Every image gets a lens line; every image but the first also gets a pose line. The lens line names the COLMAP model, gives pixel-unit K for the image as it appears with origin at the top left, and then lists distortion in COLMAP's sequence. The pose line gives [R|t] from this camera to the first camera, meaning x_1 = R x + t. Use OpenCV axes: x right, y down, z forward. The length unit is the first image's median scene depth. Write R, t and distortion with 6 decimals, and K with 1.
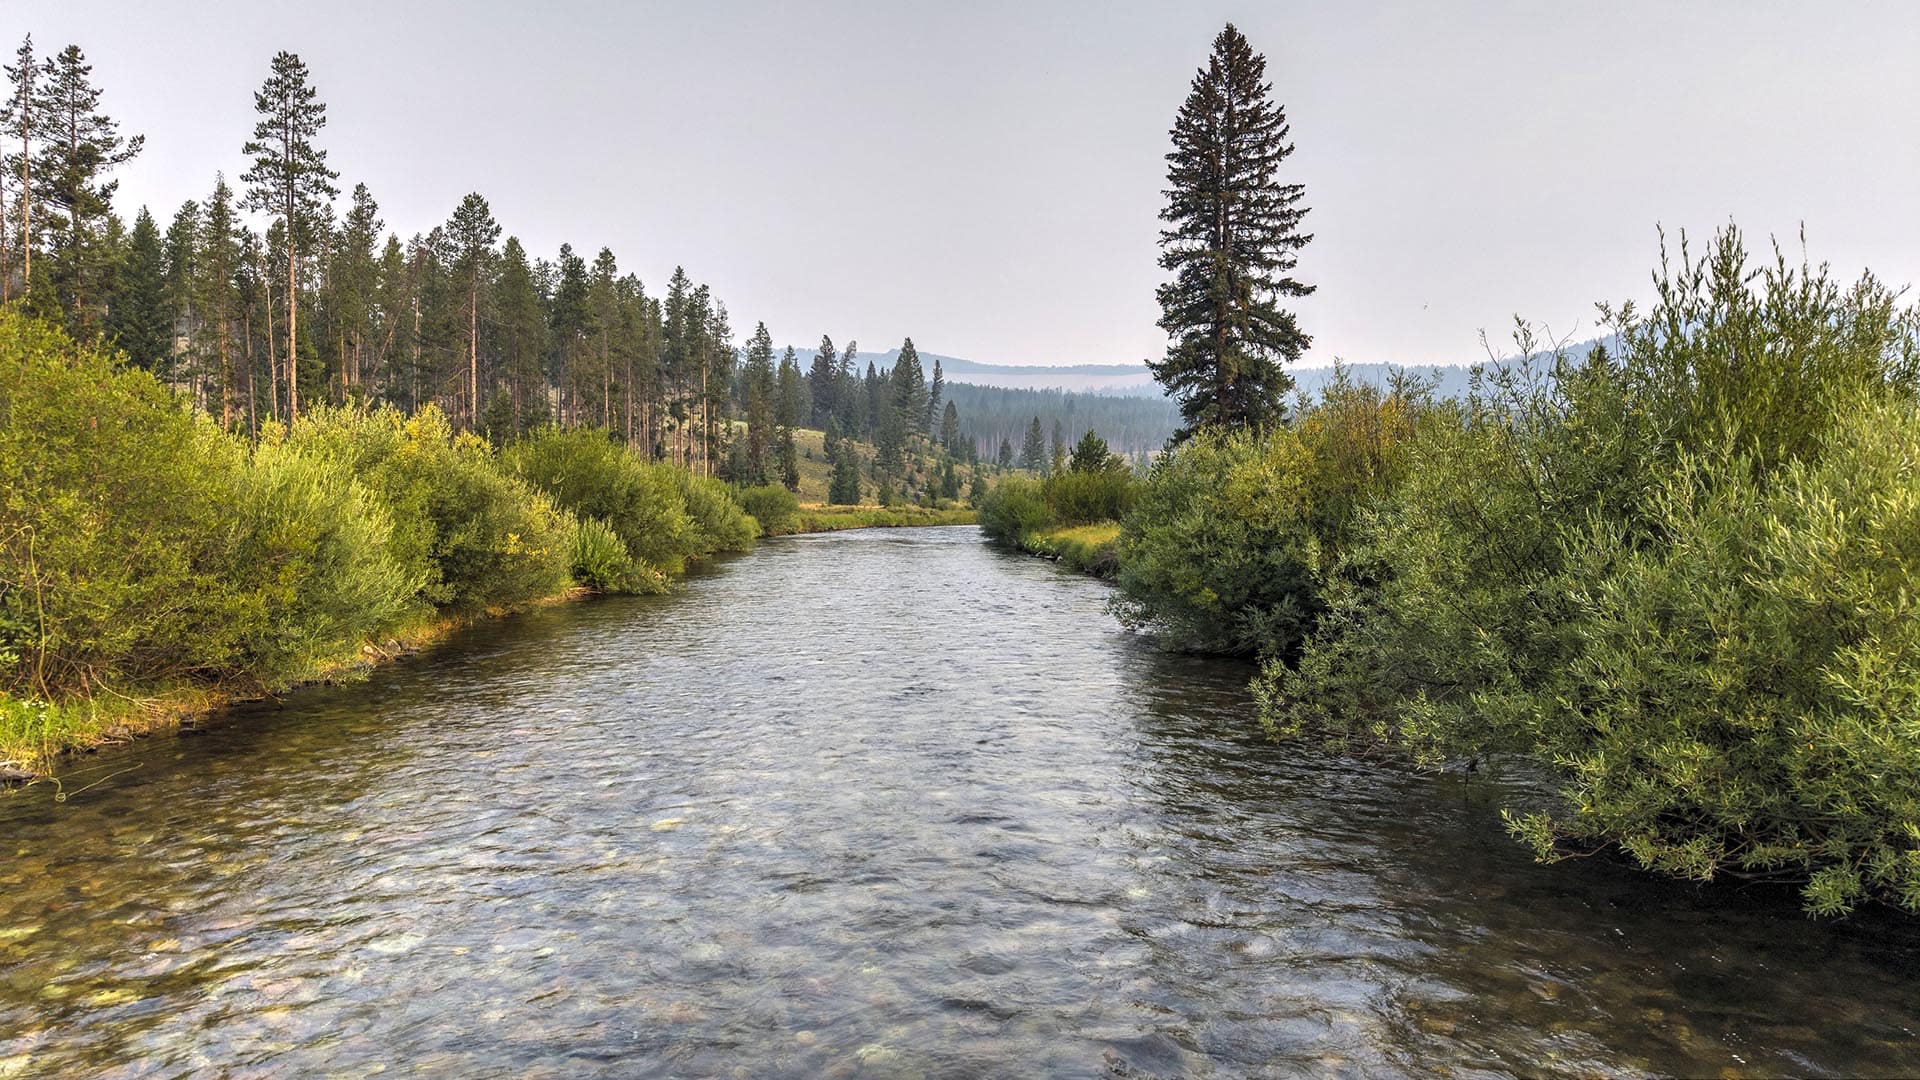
lens RADIAL K [[1277.8, 0, 933.0], [0, 1277.8, 543.0], [0, 0, 1]] dist [0.062514, -0.070840]
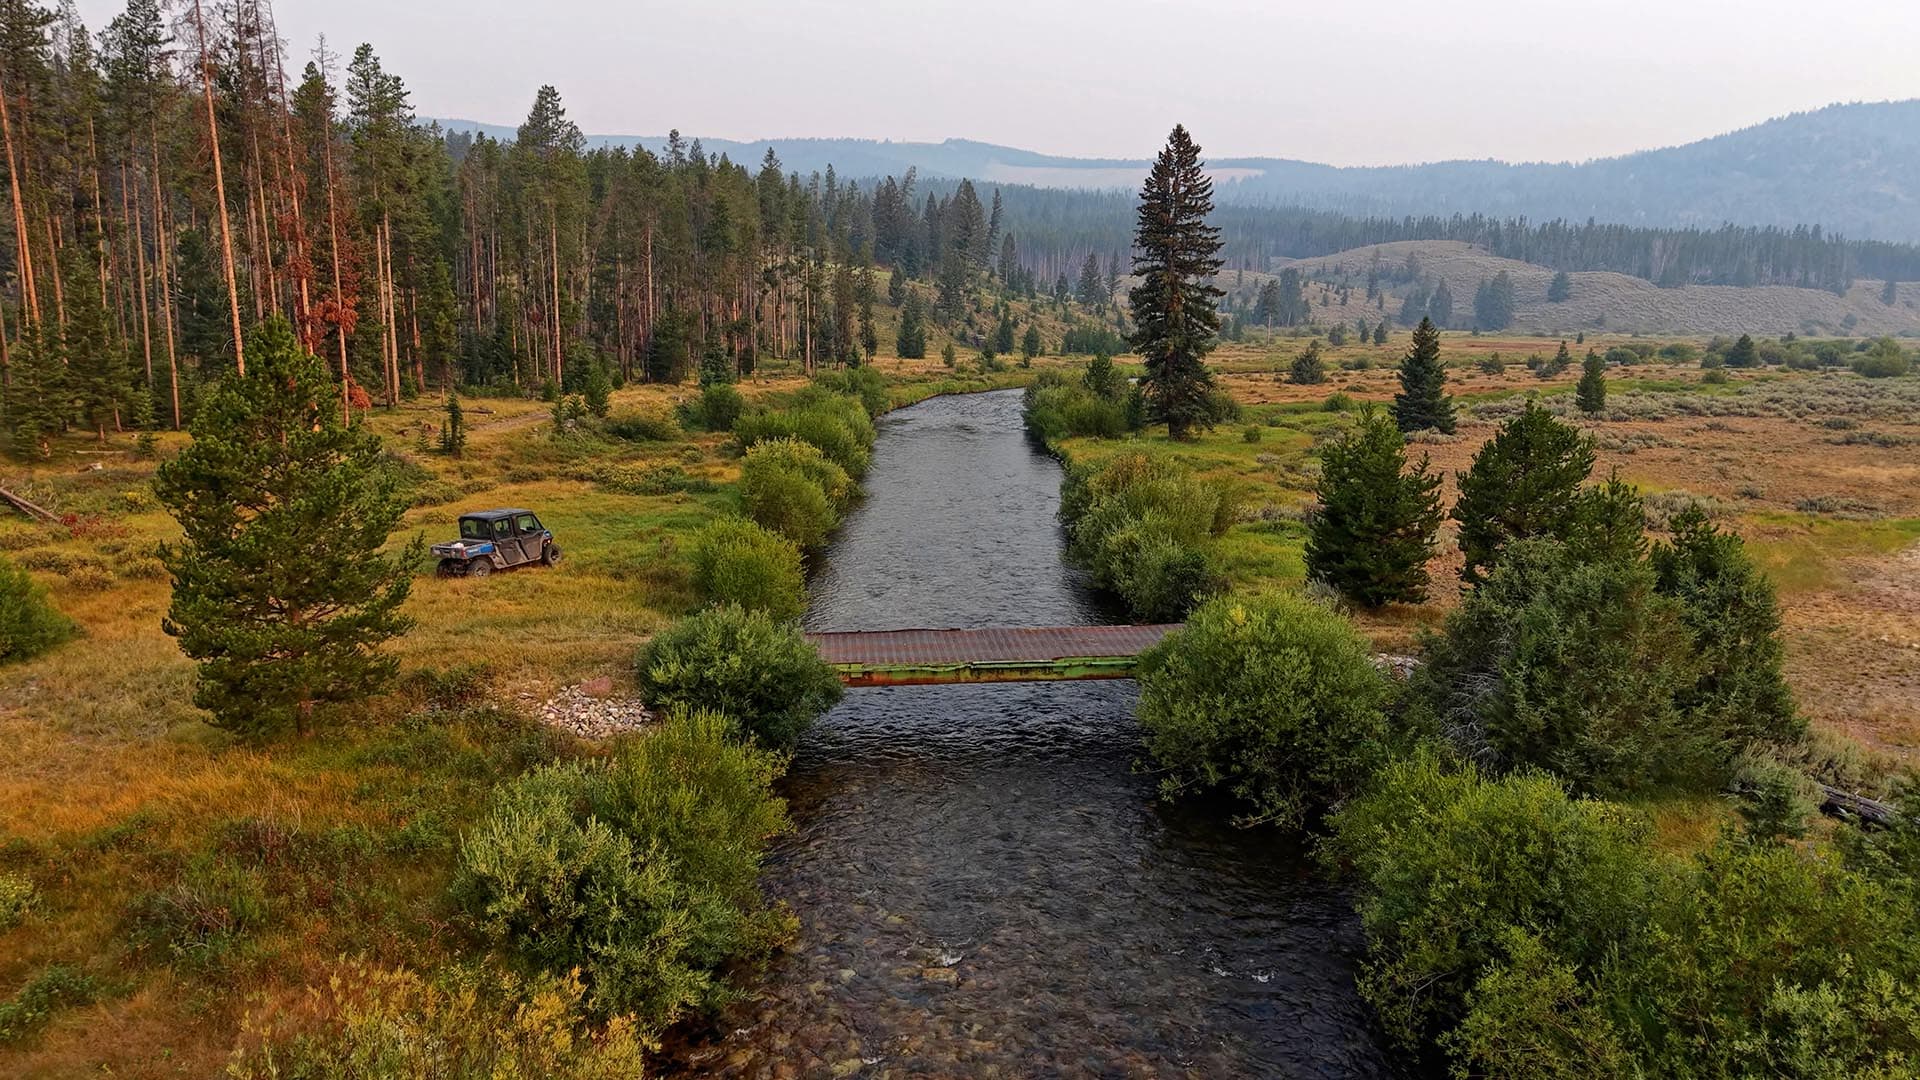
lens RADIAL K [[1384.7, 0, 954.5], [0, 1384.7, 542.2], [0, 0, 1]] dist [0.026940, -0.030654]
pose [[0.999605, 0.015205, -0.023653, 0.000397], [-0.011782, 0.990267, 0.138681, -0.098156], [0.025531, -0.138347, 0.990055, -0.612614]]
